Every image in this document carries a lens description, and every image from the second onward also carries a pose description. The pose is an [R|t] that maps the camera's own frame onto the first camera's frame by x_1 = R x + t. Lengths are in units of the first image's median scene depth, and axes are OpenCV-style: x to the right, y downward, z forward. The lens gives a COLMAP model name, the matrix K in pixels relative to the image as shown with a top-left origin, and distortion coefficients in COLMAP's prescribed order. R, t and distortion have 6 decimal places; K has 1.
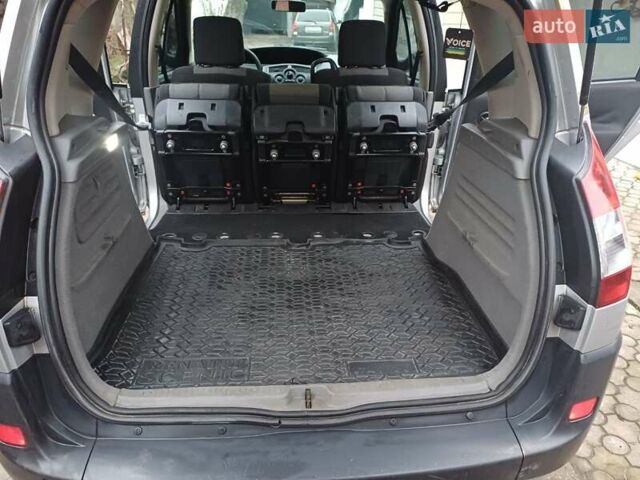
lens RADIAL K [[490.9, 0, 320.0], [0, 490.9, 240.0], [0, 0, 1]] dist [0.032173, -0.005347]
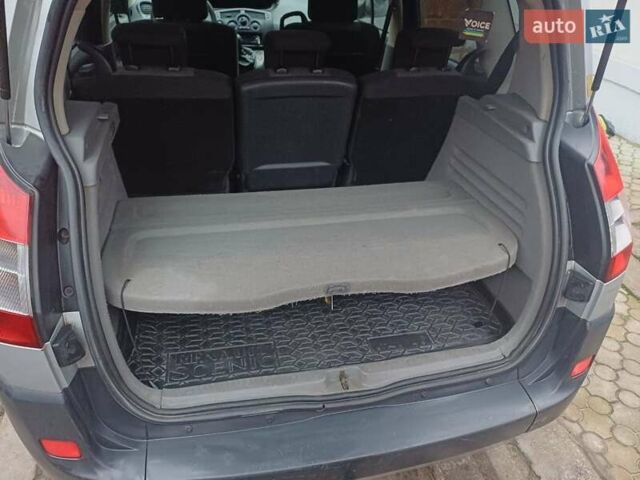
lens RADIAL K [[495.3, 0, 319.0], [0, 495.3, 246.9], [0, 0, 1]] dist [0.033636, -0.004542]
pose [[0.988051, -0.057957, 0.142813, -0.216679], [0.037378, 0.989048, 0.142781, -0.118068], [-0.149524, -0.135737, 0.979397, 0.001819]]
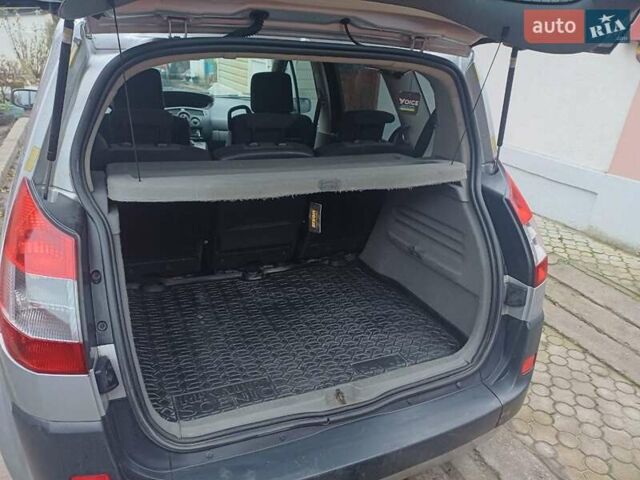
lens RADIAL K [[493.1, 0, 320.0], [0, 493.1, 240.0], [0, 0, 1]] dist [0.046451, 0.000683]
pose [[0.939788, -0.095471, 0.328151, -0.434081], [0.115941, 0.992310, -0.043344, -0.007071], [-0.321489, 0.078781, 0.943630, -0.143039]]
